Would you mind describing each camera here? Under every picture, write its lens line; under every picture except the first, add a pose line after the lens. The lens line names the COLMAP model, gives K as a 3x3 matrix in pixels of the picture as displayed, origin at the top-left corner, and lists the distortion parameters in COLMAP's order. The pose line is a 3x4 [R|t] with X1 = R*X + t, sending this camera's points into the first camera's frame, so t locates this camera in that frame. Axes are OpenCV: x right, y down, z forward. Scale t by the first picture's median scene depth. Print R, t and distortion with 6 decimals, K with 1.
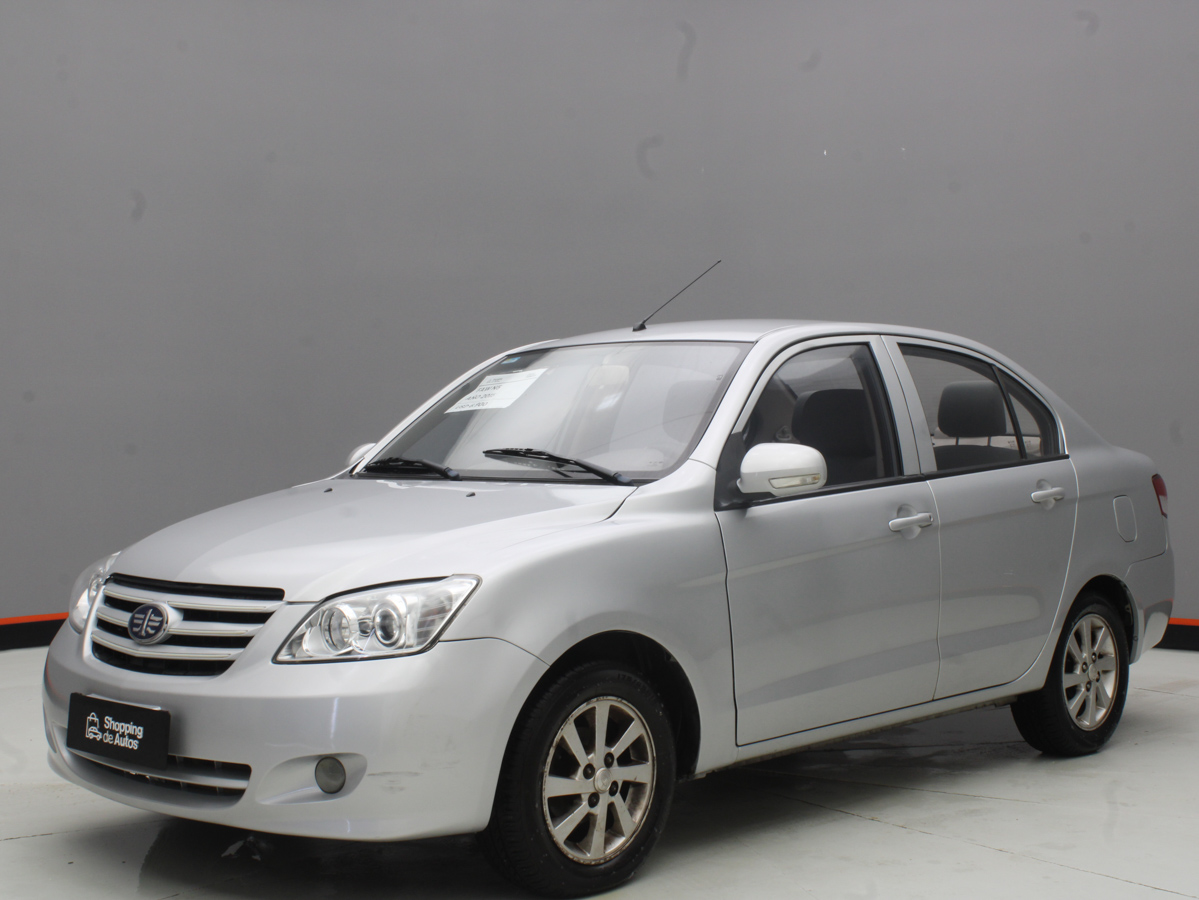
lens RADIAL K [[1722.4, 0, 599.5], [0, 1722.4, 450.0], [0, 0, 1]] dist [-0.033136, -0.067043]
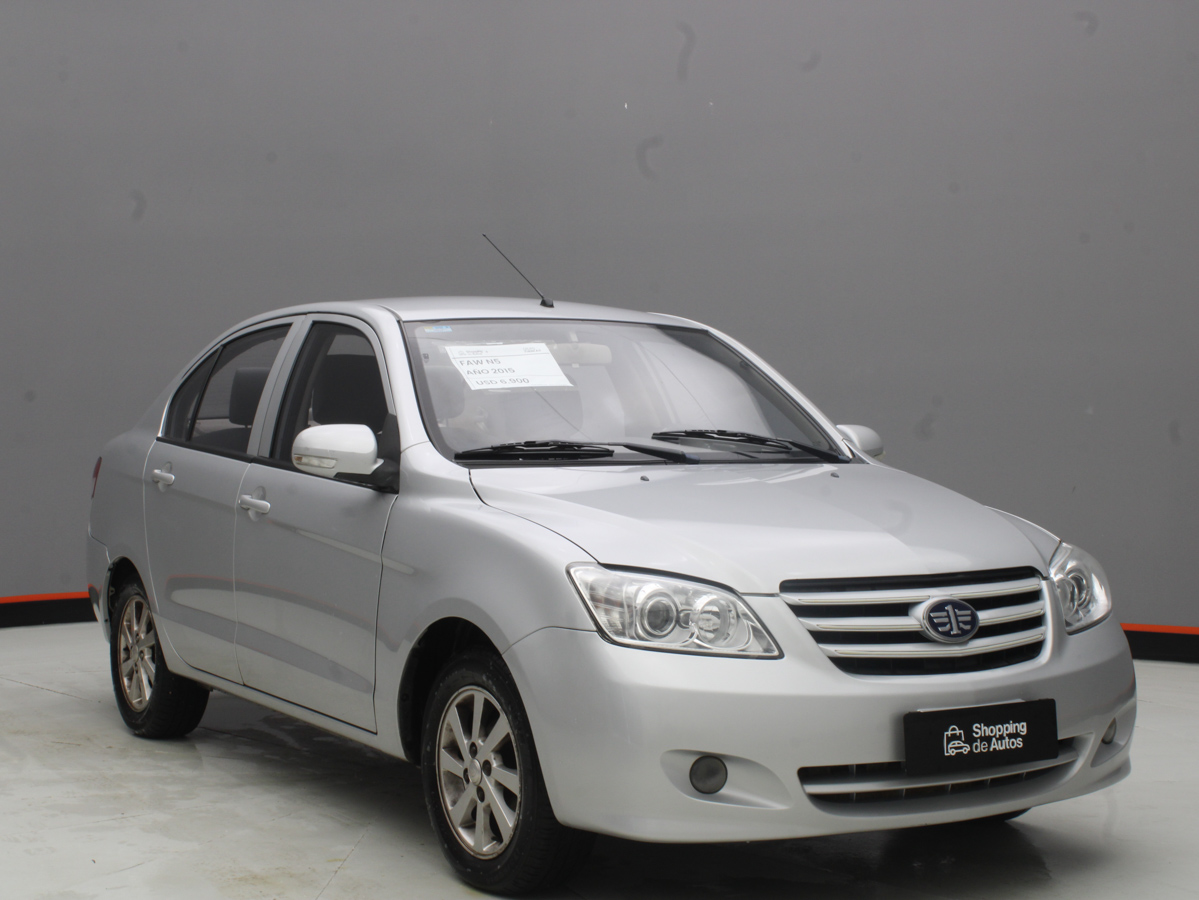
lens RADIAL K [[1898.2, 0, 599.5], [0, 1898.2, 450.0], [0, 0, 1]] dist [-0.016334, -0.029364]
pose [[0.251523, -0.012354, 0.967772, -1.287465], [0.003623, 0.999924, 0.011823, -0.002855], [-0.967844, 0.000533, 0.251549, 0.923323]]
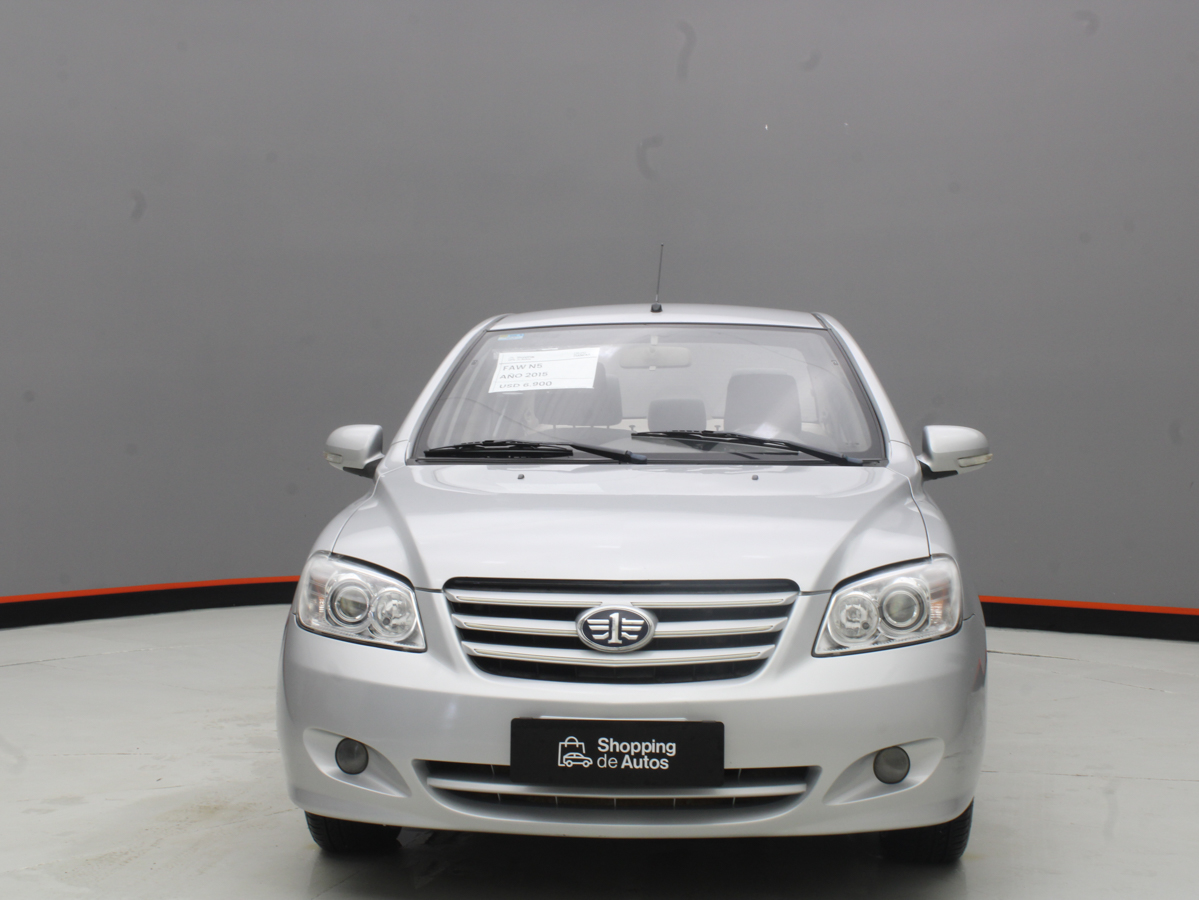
lens RADIAL K [[1766.3, 0, 599.5], [0, 1766.3, 450.0], [0, 0, 1]] dist [-0.030350, -0.046196]
pose [[0.779392, -0.007350, 0.626493, -0.834119], [0.001112, 0.999946, 0.010349, -0.000253], [-0.626535, -0.007369, 0.779358, 0.297647]]
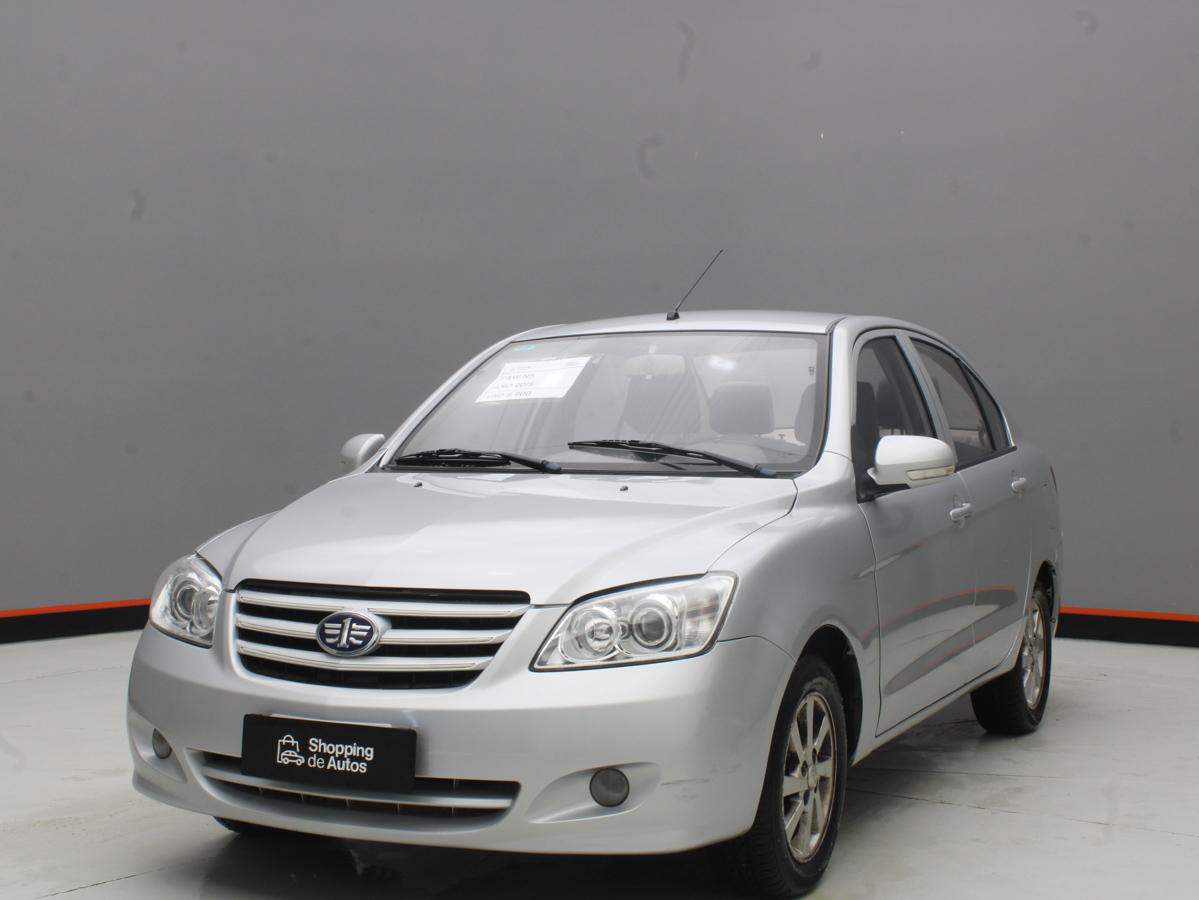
lens RADIAL K [[1766.3, 0, 599.5], [0, 1766.3, 450.0], [0, 0, 1]] dist [-0.030350, -0.046196]
pose [[0.954152, -0.000750, 0.299321, -0.413066], [-0.001111, 0.999981, 0.006046, -0.001558], [-0.299319, -0.006101, 0.954133, 0.072039]]
